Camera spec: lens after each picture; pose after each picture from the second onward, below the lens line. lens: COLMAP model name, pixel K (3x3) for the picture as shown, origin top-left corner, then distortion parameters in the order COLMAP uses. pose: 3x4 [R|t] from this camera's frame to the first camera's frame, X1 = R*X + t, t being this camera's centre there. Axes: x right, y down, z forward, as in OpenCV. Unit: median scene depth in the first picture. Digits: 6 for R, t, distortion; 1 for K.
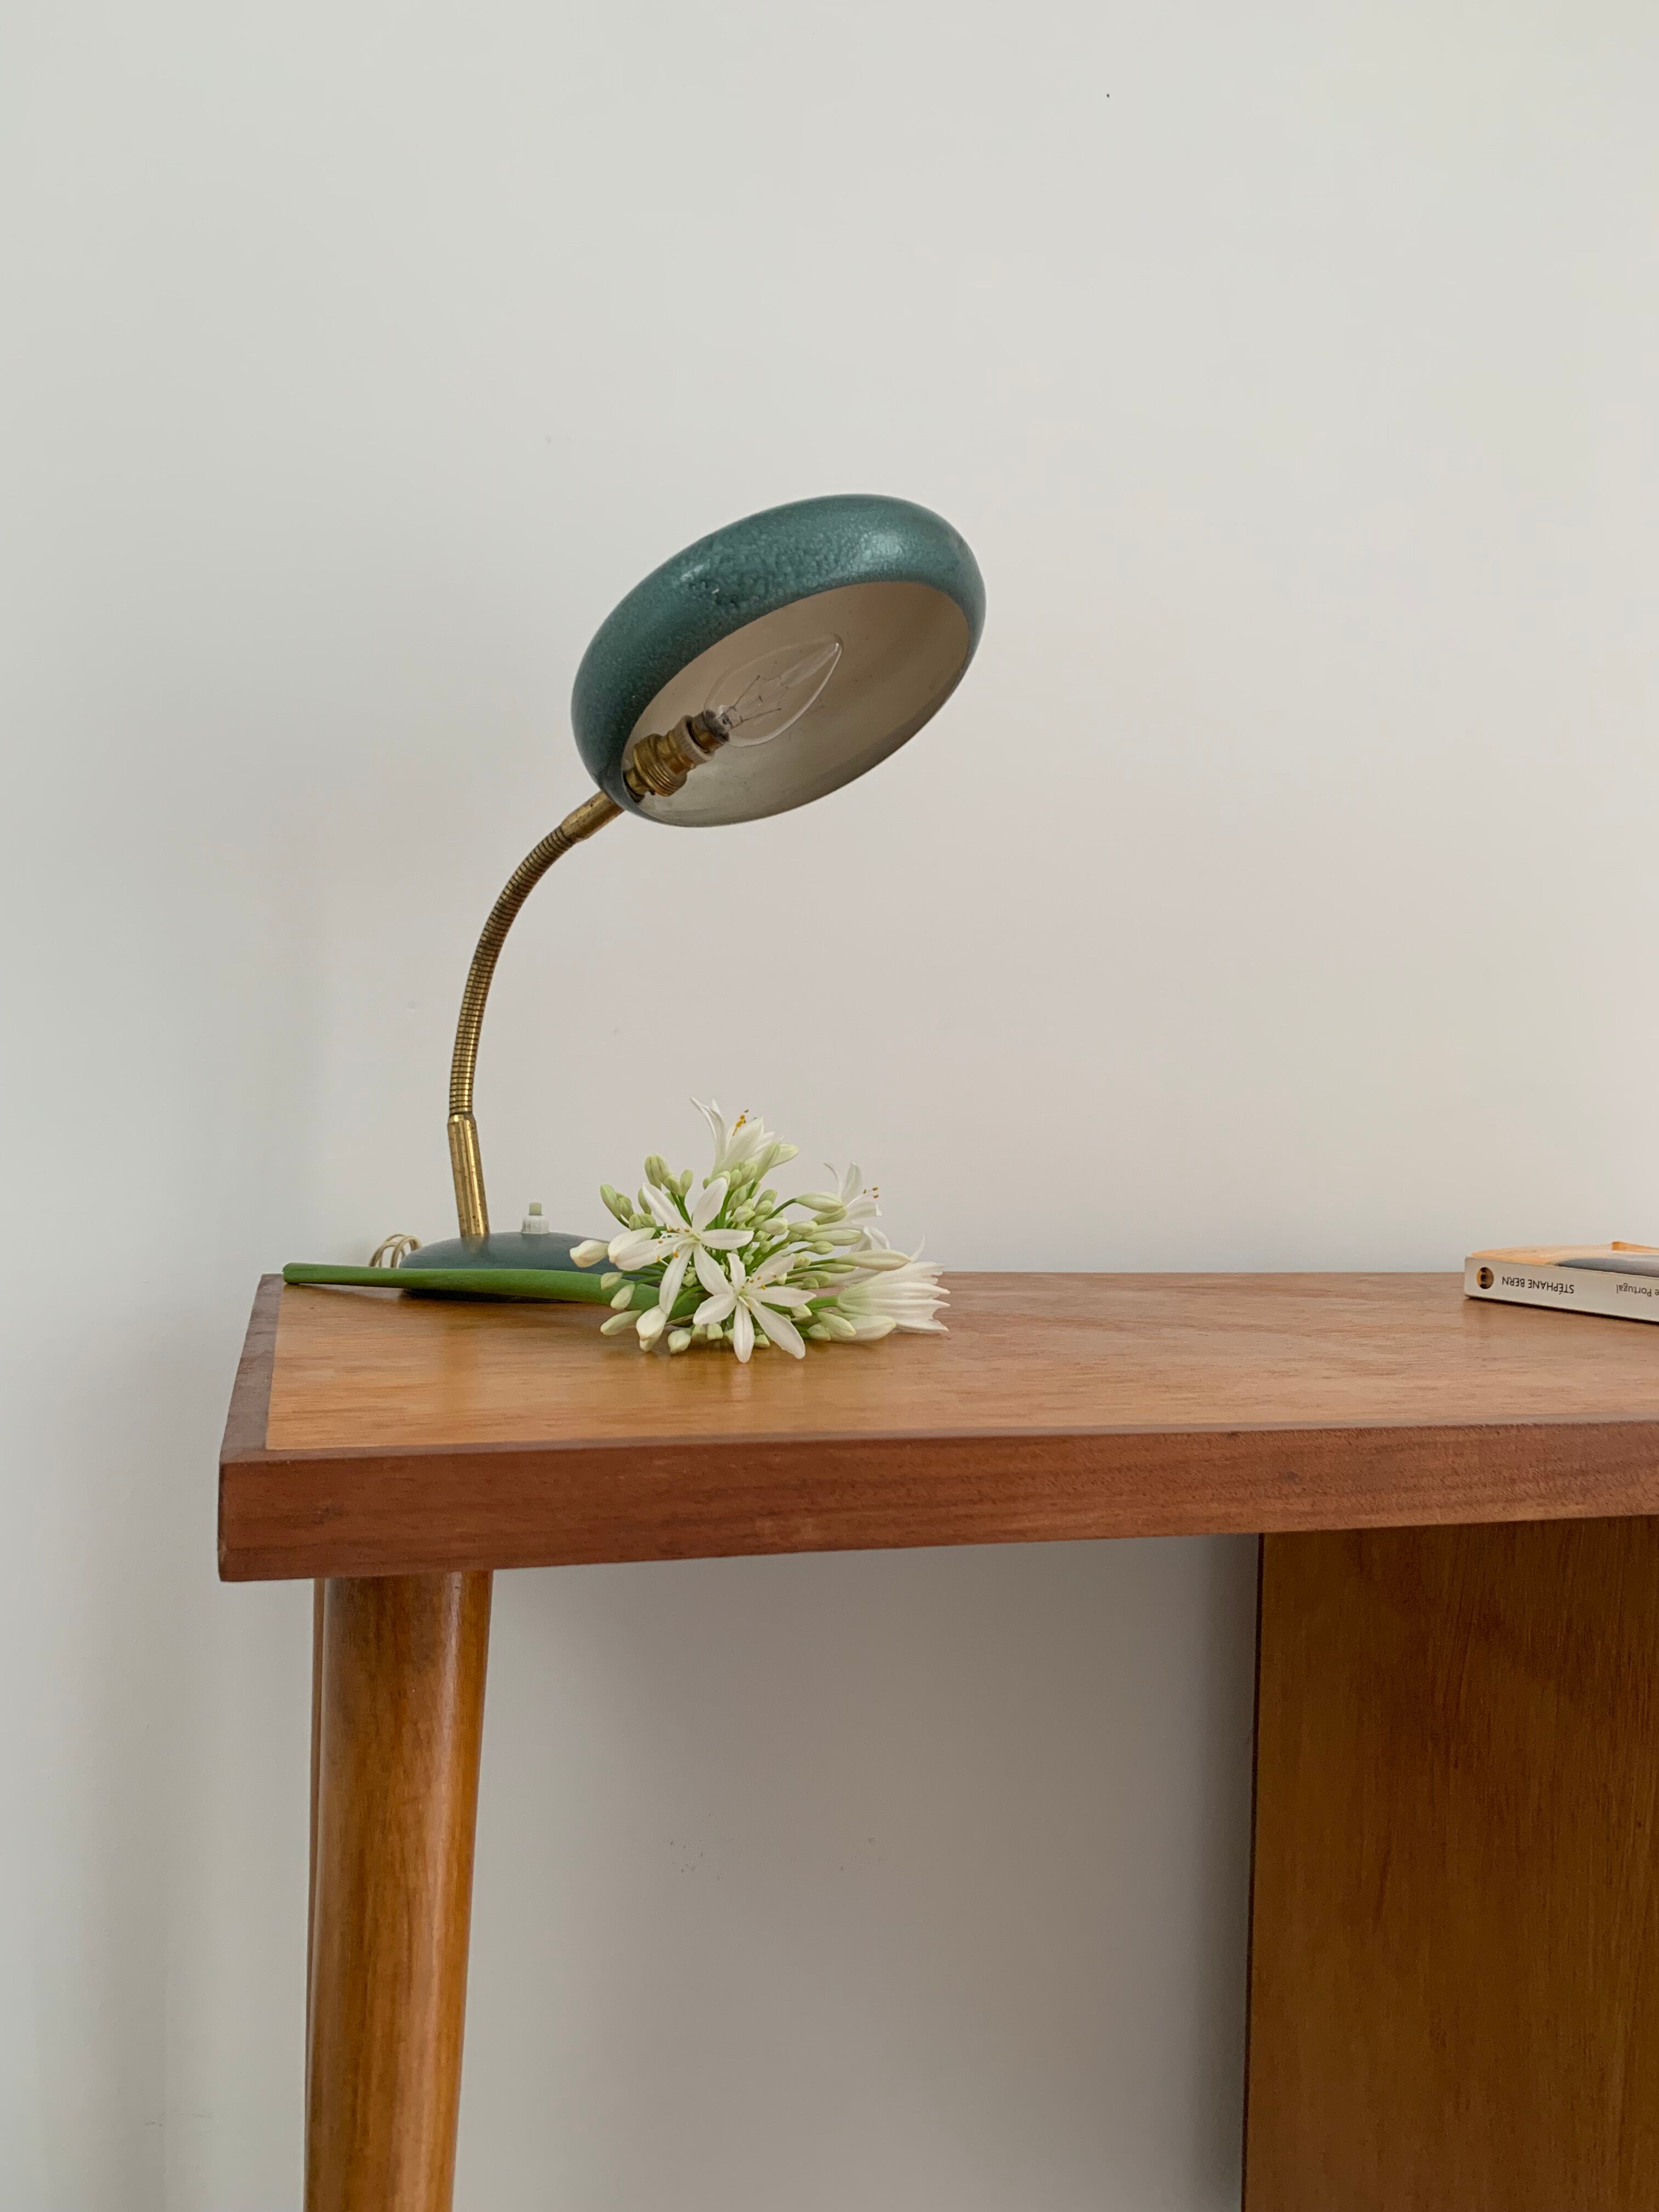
lens RADIAL K [[1661.3, 0, 809.9], [0, 1661.3, 1110.9], [0, 0, 1]] dist [0.007191, -0.020643]
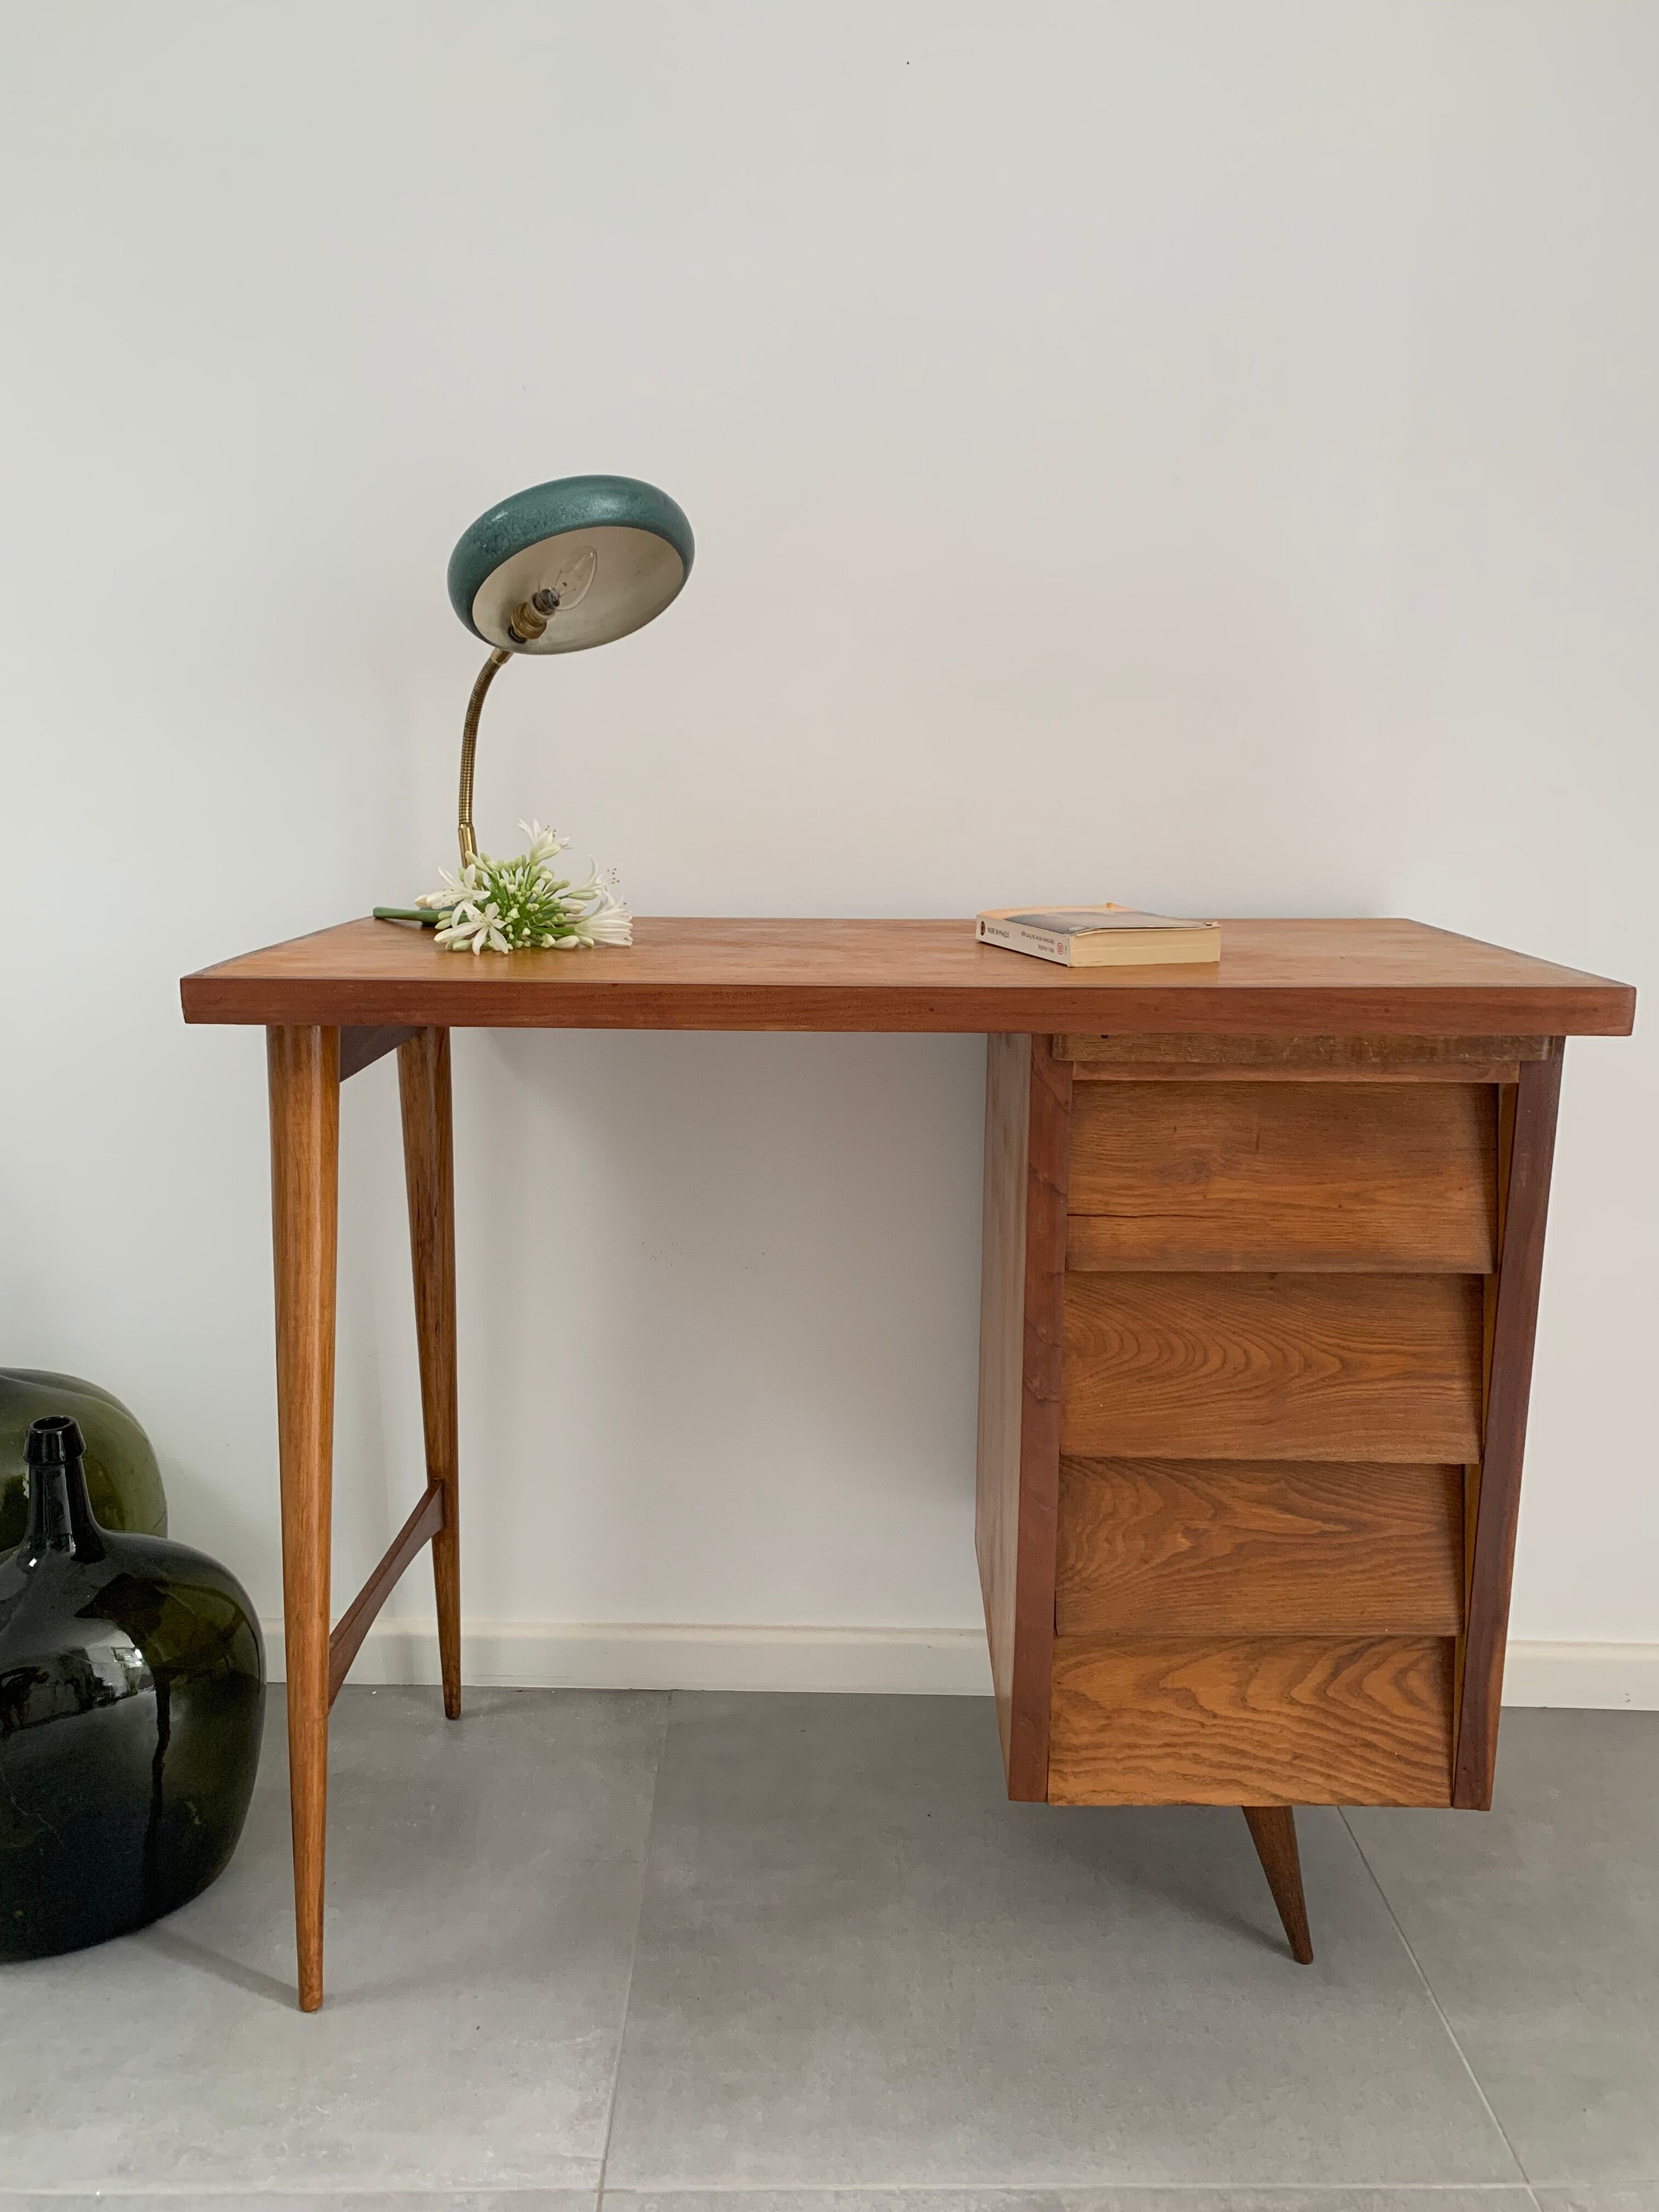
lens RADIAL K [[1636.6, 0, 829.2], [0, 1636.6, 1093.9], [0, 0, 1]] dist [0.063864, -0.159486]
pose [[0.961287, 0.037625, -0.272968, 0.695346], [0.015807, 0.981473, 0.190950, -0.046273], [0.275095, -0.187872, 0.942882, -0.620593]]
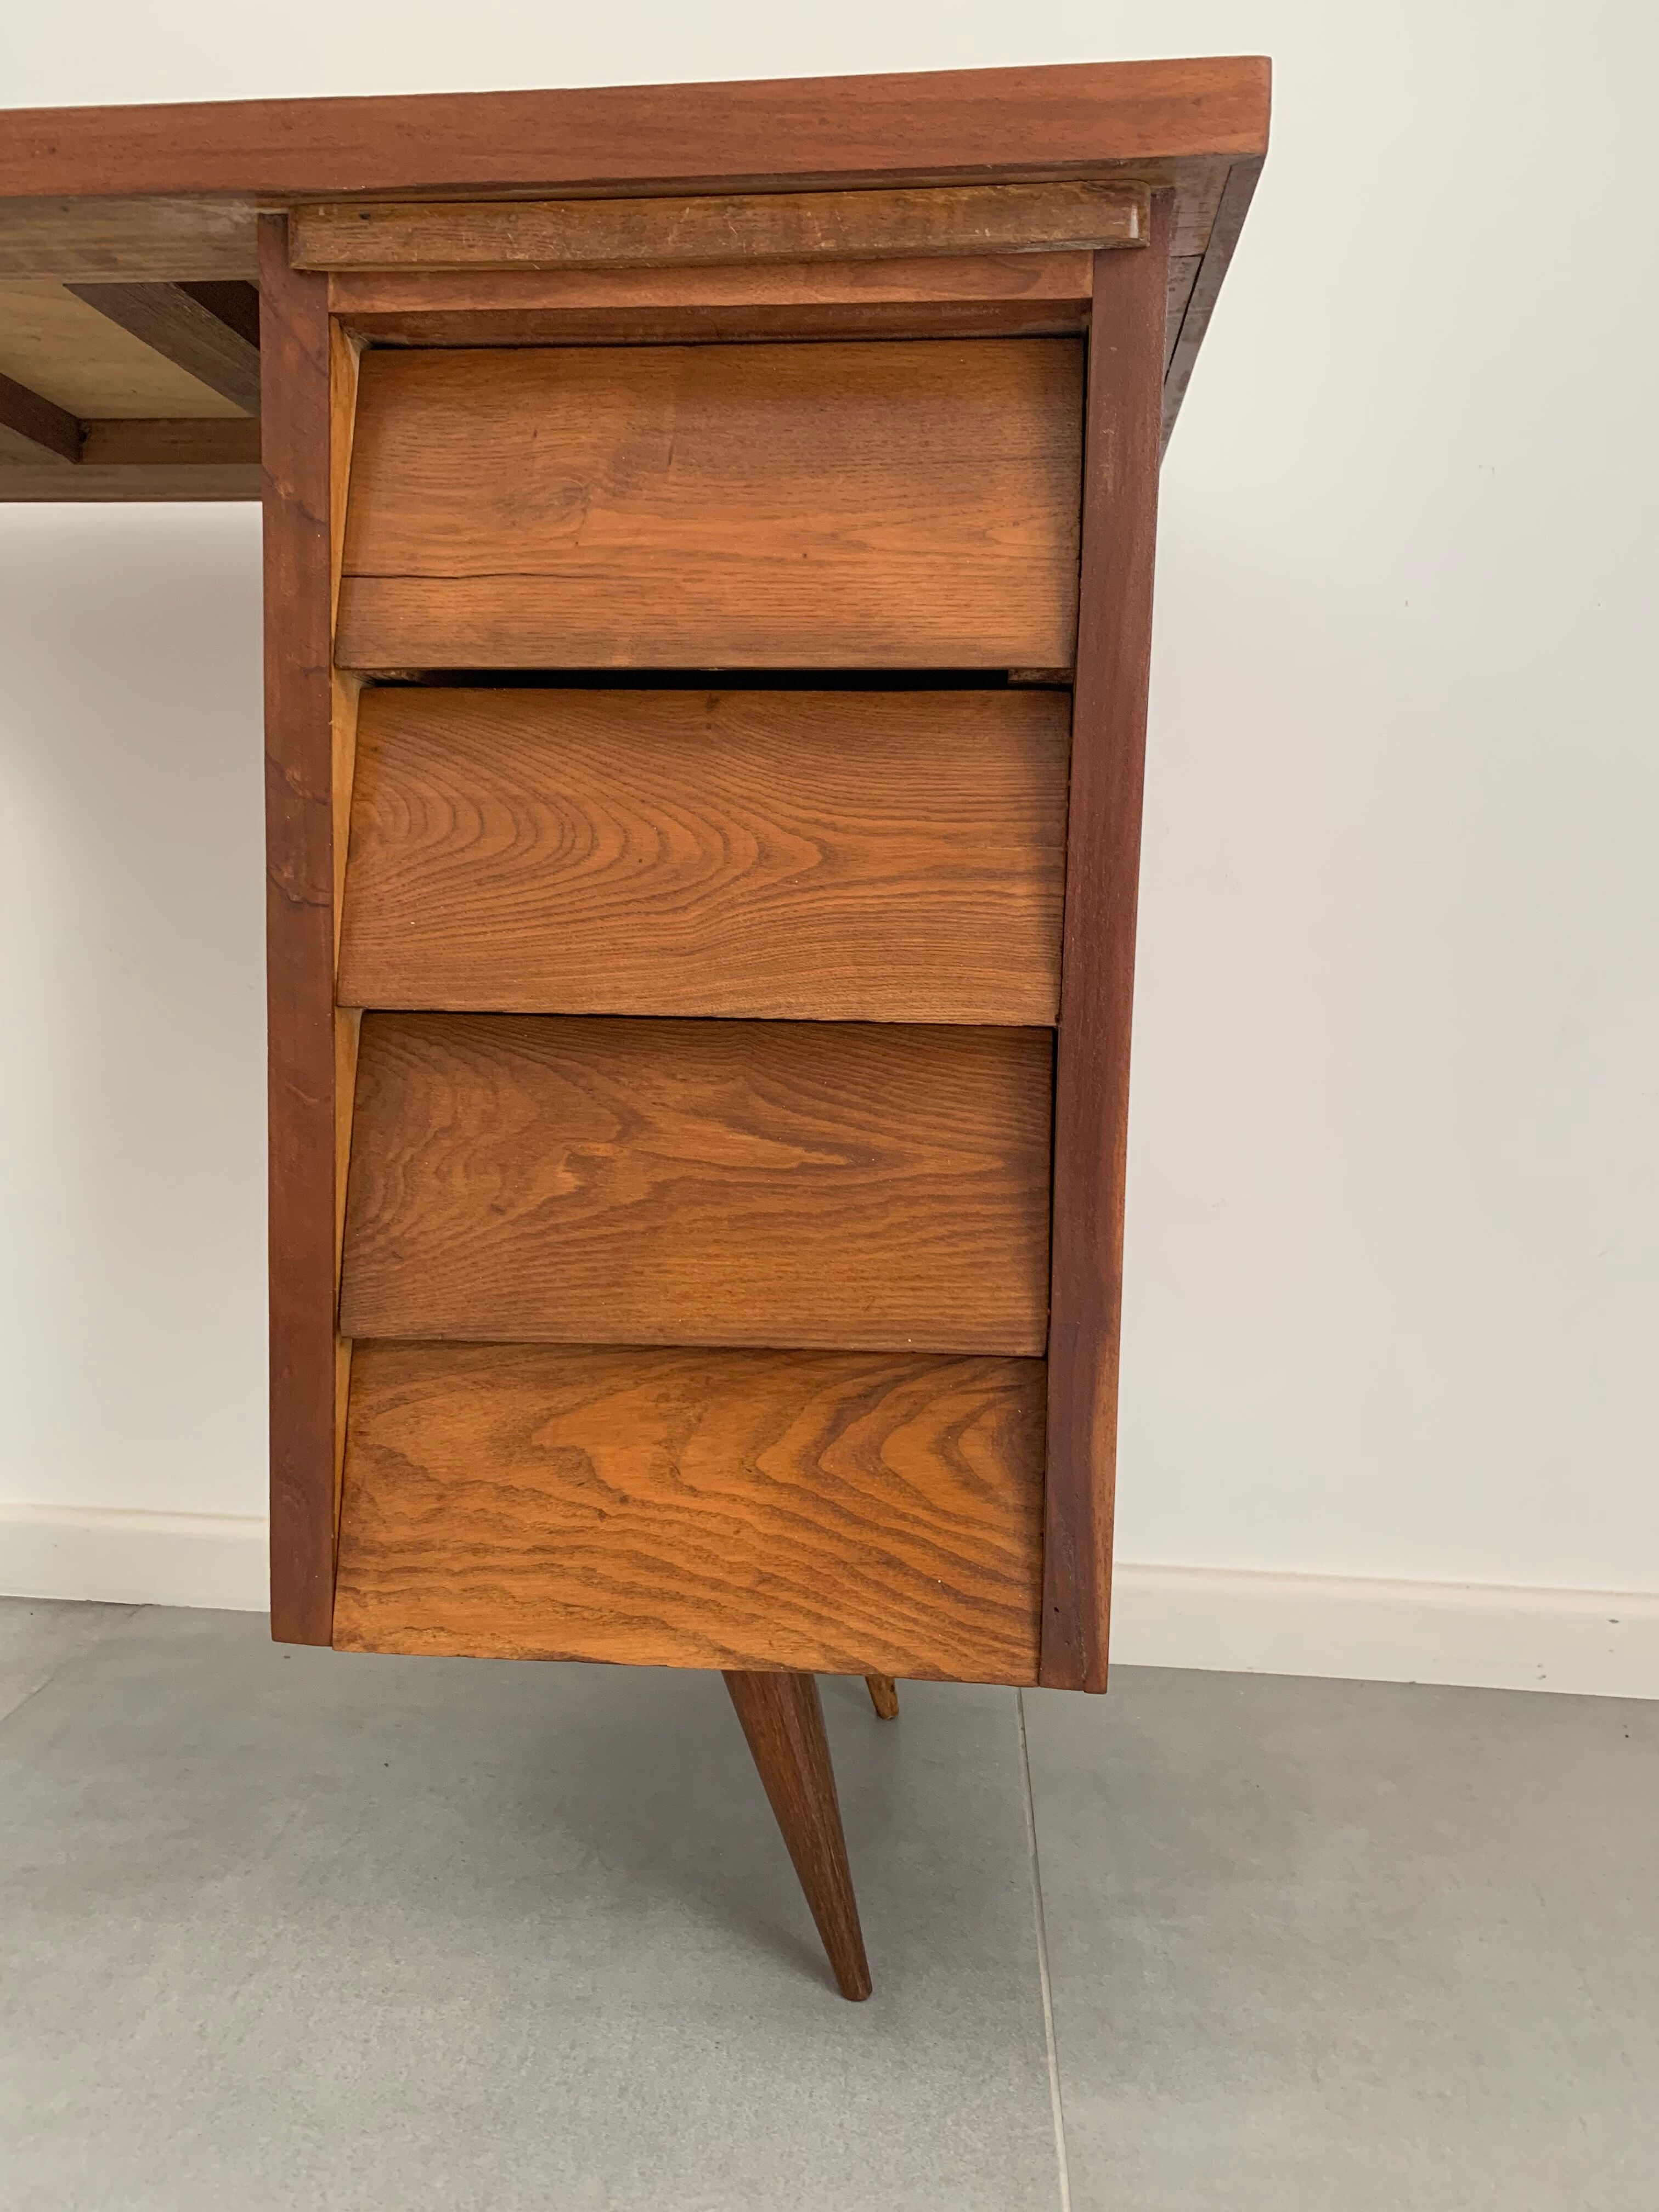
lens RADIAL K [[1662.4, 0, 829.1], [0, 1662.4, 1087.7], [0, 0, 1]] dist [0.124756, -0.246219]
pose [[0.938508, 0.032305, -0.343743, 1.044553], [-0.000781, 0.995809, 0.091454, 0.520001], [0.345257, -0.085562, 0.934600, 0.037197]]
